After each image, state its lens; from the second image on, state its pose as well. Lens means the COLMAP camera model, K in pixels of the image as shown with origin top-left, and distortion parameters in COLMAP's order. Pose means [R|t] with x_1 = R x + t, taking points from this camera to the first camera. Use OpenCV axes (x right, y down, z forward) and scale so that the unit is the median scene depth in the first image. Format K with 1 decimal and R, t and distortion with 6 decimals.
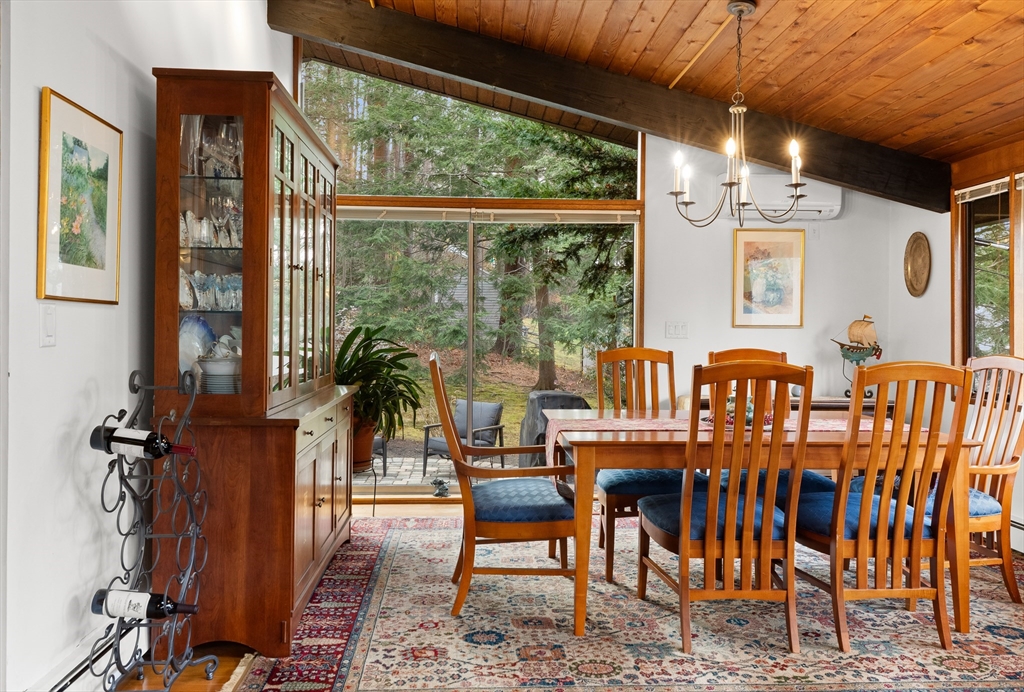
lens RADIAL K [[757.0, 0, 512.6], [0, 757.0, 330.0], [0, 0, 1]] dist [0.001898, 0.000081]
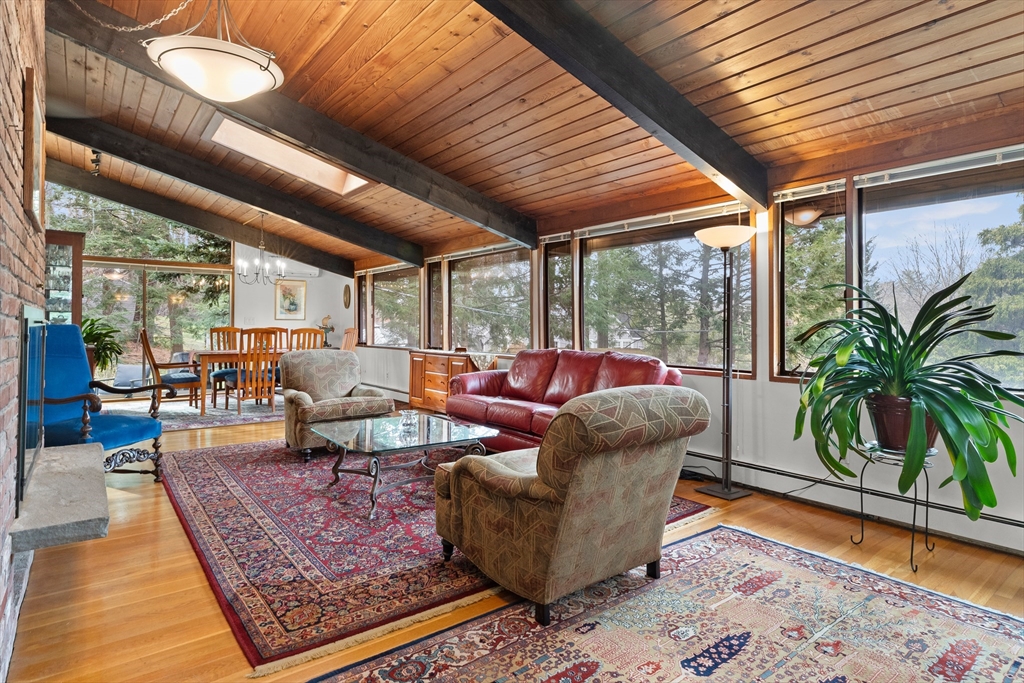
lens RADIAL K [[551.9, 0, 512.3], [0, 551.9, 326.2], [0, 0, 1]] dist [0.000523, 0.000240]
pose [[0.827993, -0.002280, 0.560733, -0.122202], [0.002290, 0.999997, 0.000684, 0.029904], [-0.560733, 0.000718, 0.827996, -1.529616]]
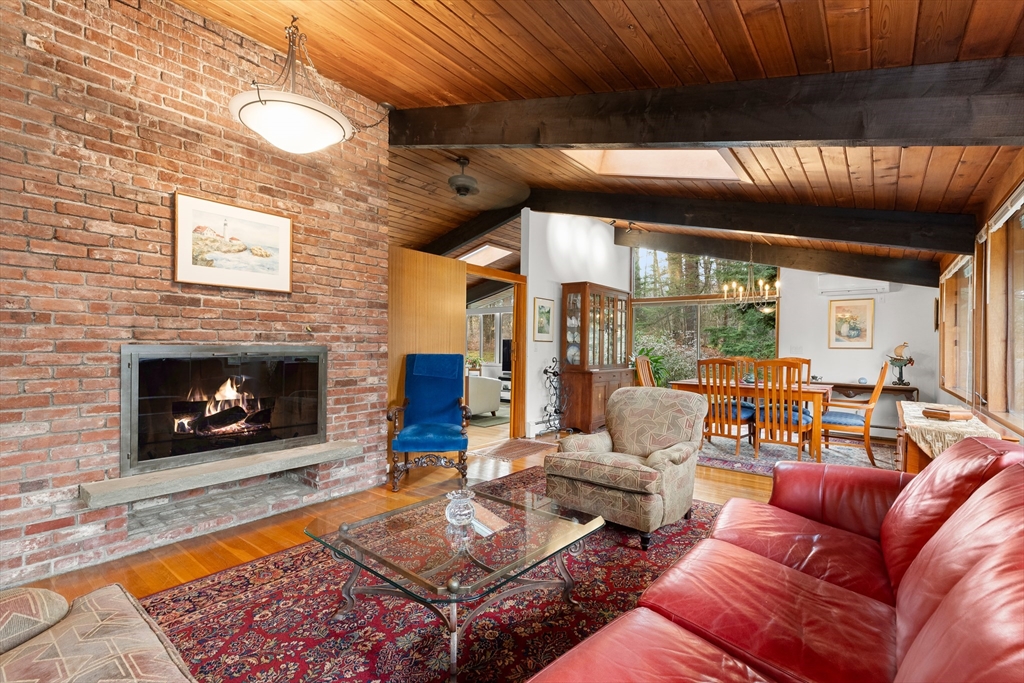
lens RADIAL K [[459.6, 0, 514.9], [0, 459.6, 345.4], [0, 0, 1]] dist [0.002217, 0.000441]
pose [[0.745922, -0.002311, -0.666030, 0.839782], [-0.006845, 0.999915, -0.011135, 0.012768], [0.665999, 0.012865, 0.745842, -0.854597]]
